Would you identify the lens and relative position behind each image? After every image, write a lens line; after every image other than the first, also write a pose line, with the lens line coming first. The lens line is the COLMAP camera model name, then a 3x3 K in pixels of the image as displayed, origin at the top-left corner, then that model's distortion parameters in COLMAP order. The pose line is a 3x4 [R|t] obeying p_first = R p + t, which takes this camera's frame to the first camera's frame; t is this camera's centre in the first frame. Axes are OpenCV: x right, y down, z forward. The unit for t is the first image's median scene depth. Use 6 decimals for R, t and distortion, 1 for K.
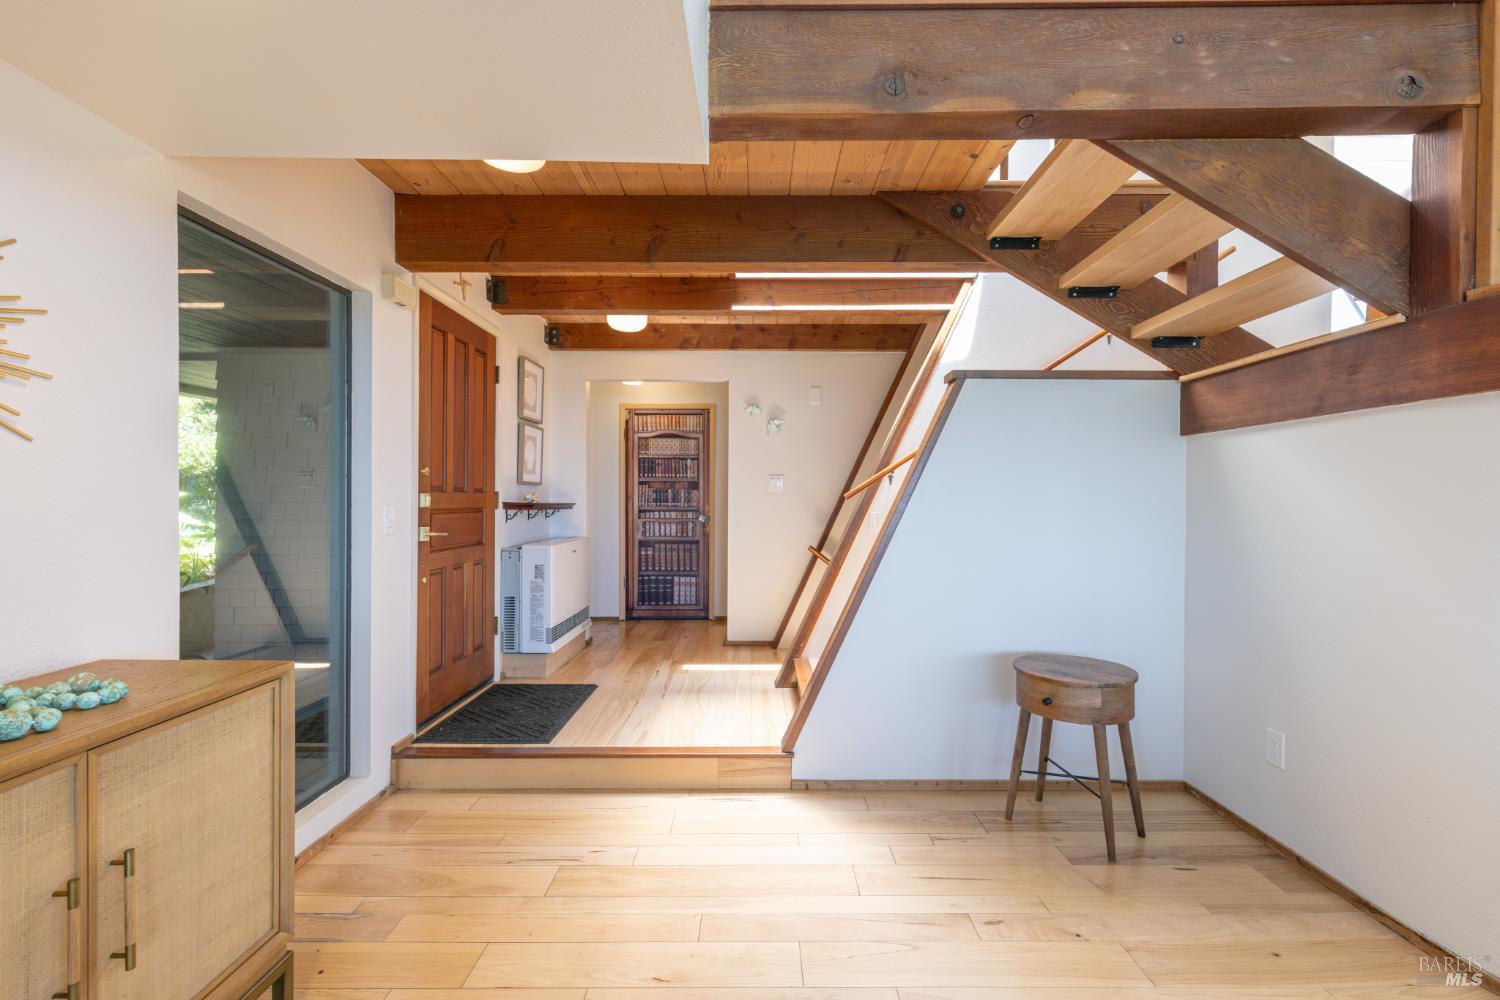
lens RADIAL K [[674.4, 0, 753.9], [0, 674.4, 499.7], [0, 0, 1]] dist [0.006143, -0.000639]
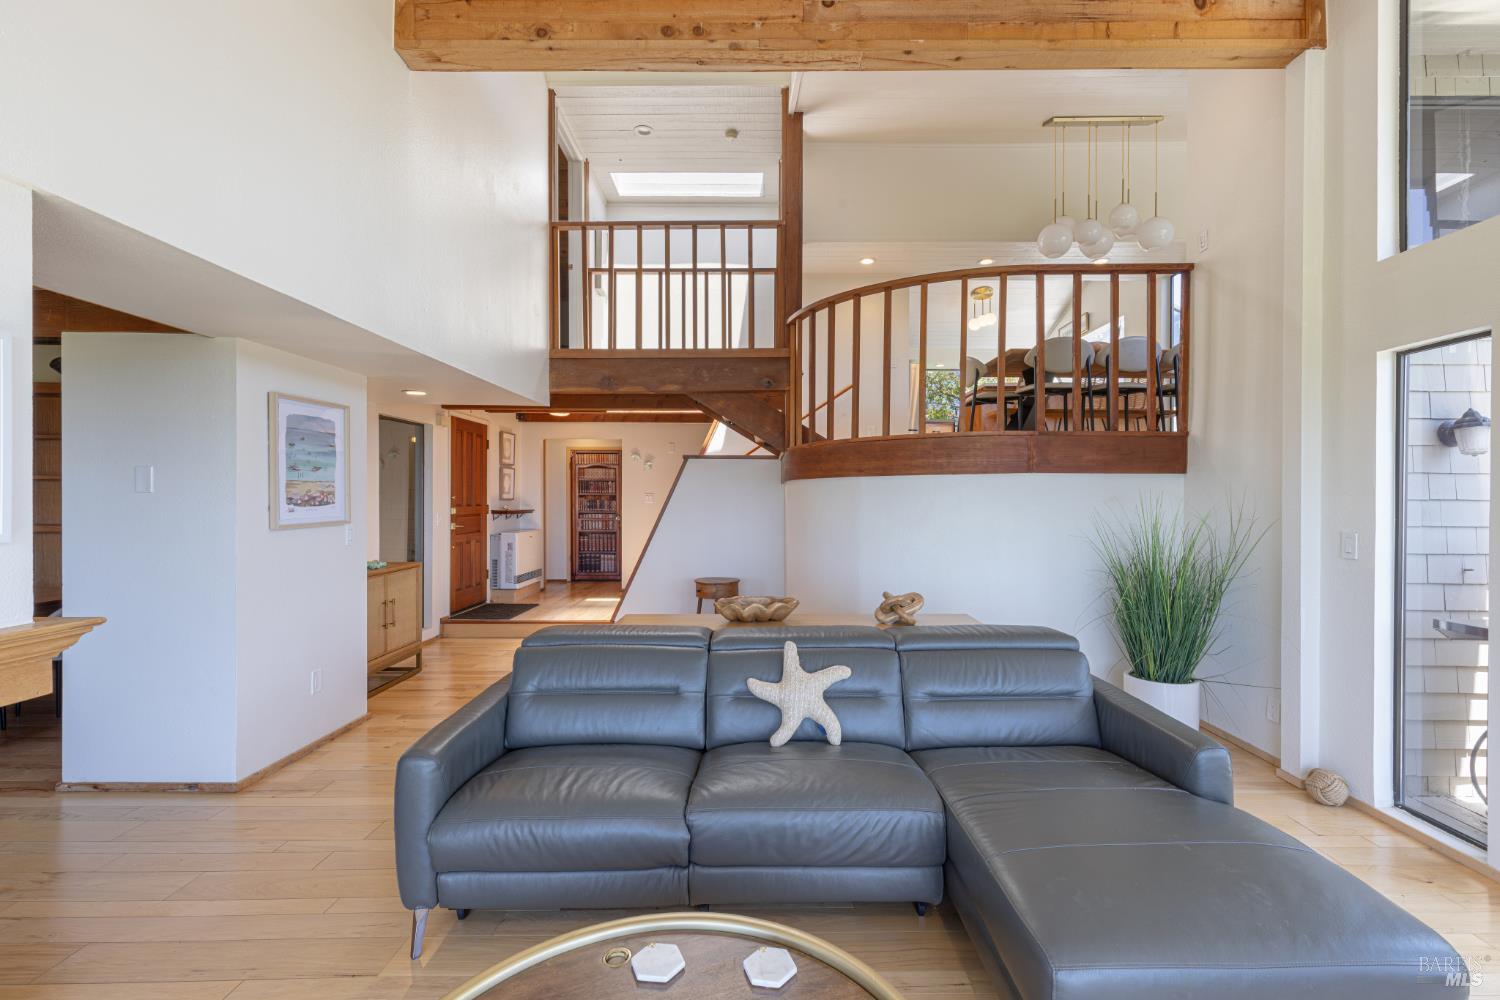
lens RADIAL K [[674.4, 0, 748.3], [0, 674.4, 500.9], [0, 0, 1]] dist [0.006143, -0.000639]
pose [[0.999898, -0.000087, -0.014274, 0.381964], [0.000165, 0.999985, 0.005425, -0.033114], [0.014273, -0.005427, 0.999883, -0.898286]]
